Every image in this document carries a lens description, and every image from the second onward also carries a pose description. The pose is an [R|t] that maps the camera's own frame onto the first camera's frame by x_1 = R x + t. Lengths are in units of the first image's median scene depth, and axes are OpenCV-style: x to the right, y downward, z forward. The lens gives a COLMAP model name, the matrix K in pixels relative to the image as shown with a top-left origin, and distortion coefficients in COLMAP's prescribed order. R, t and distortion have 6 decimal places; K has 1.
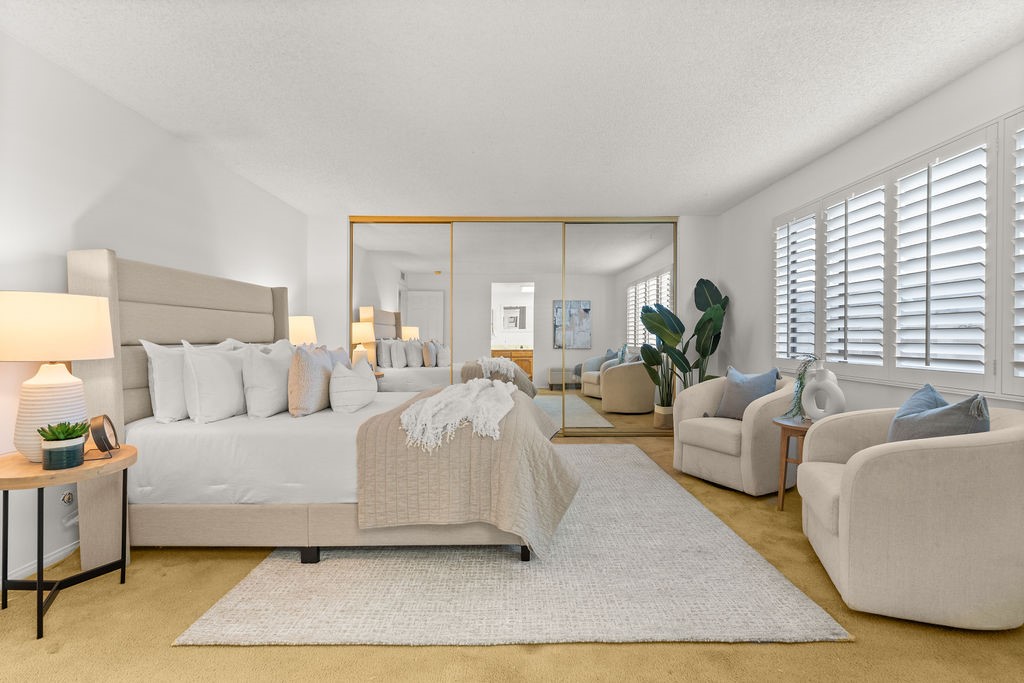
lens RADIAL K [[465.0, 0, 522.0], [0, 465.0, 339.4], [0, 0, 1]] dist [-0.001170, 0.000079]
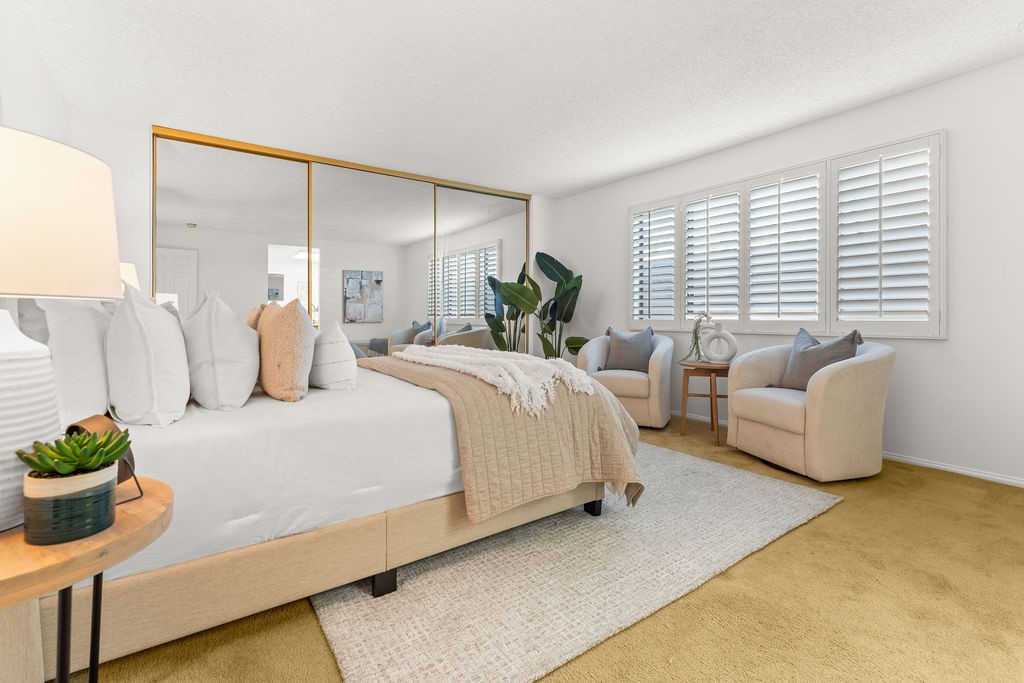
lens RADIAL K [[454.8, 0, 521.0], [0, 454.8, 317.6], [0, 0, 1]] dist [0.003375, 0.000430]
pose [[0.823623, -0.007189, 0.567092, -0.670565], [0.007923, 0.999968, 0.001170, 0.052522], [-0.567082, 0.003530, 0.823654, 0.292204]]
